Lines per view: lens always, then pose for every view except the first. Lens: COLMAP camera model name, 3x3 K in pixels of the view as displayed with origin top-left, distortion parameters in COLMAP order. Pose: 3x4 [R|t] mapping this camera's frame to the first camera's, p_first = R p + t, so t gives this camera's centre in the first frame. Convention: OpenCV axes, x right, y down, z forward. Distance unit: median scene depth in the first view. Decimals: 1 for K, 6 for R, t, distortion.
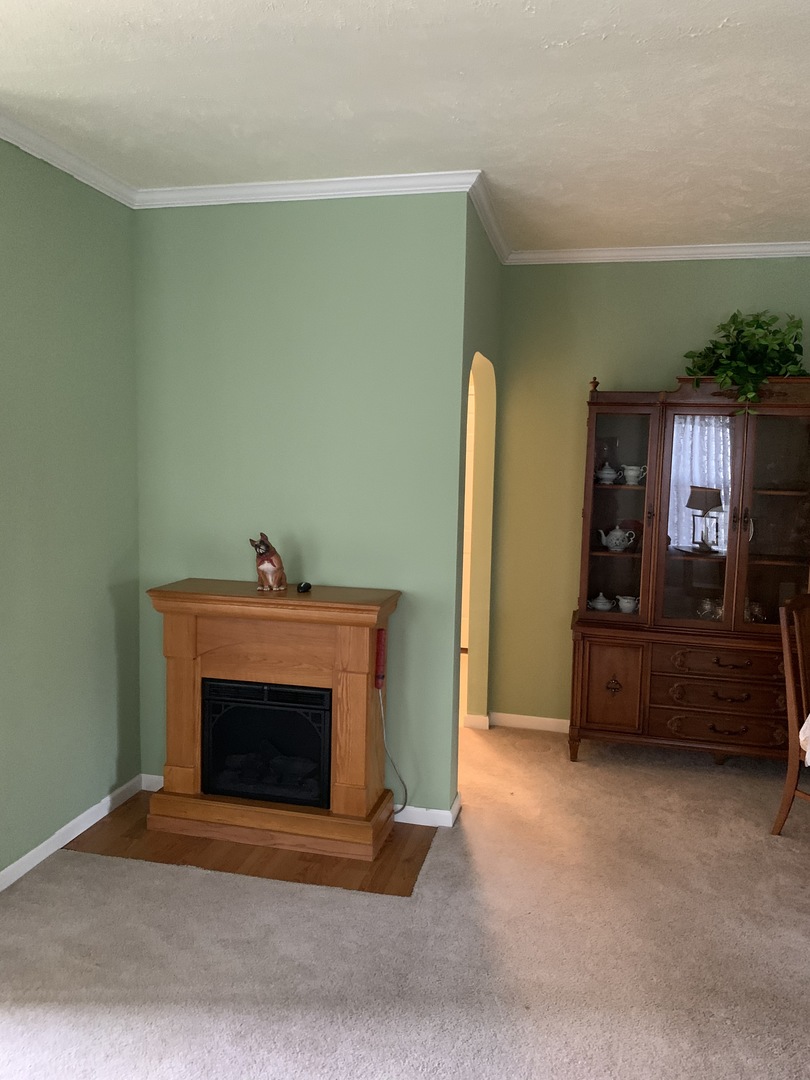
lens RADIAL K [[827.5, 0, 396.6], [0, 827.5, 537.8], [0, 0, 1]] dist [0.016134, -0.030437]
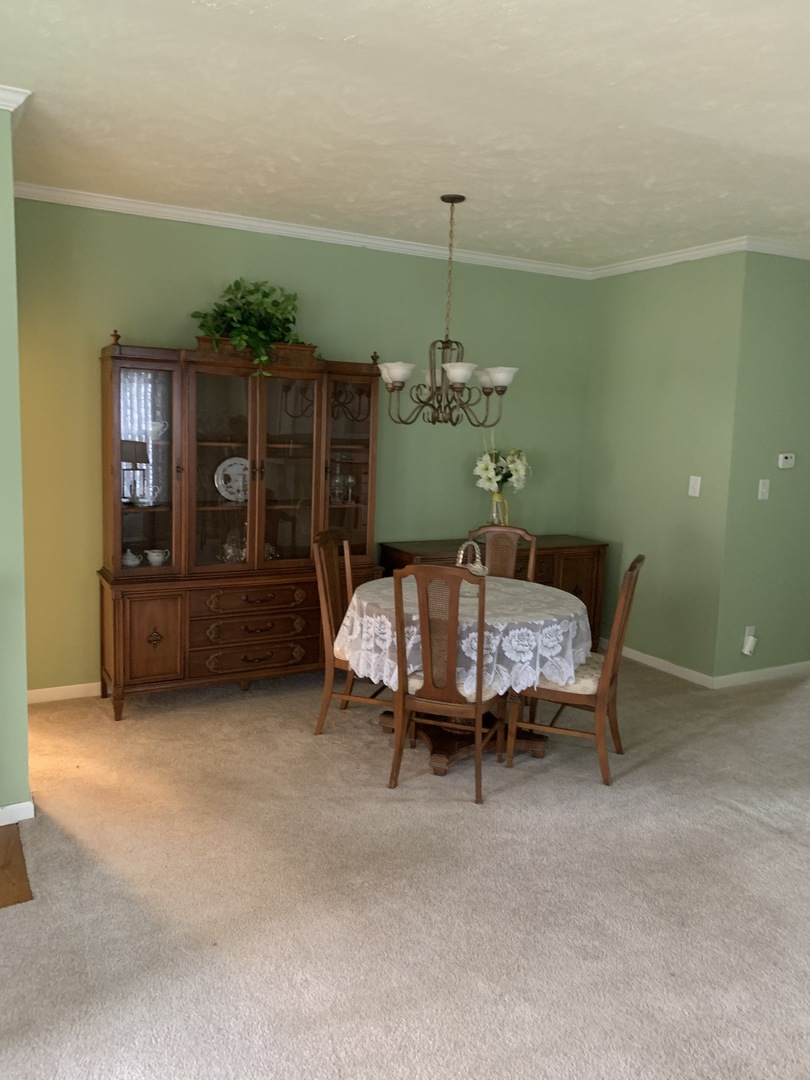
lens RADIAL K [[827.5, 0, 393.2], [0, 827.5, 534.7], [0, 0, 1]] dist [0.016134, -0.030437]
pose [[0.733619, -0.093057, 0.673159, -0.207125], [0.056880, 0.995512, 0.075630, -0.008938], [-0.677176, -0.017194, 0.735620, 0.053774]]
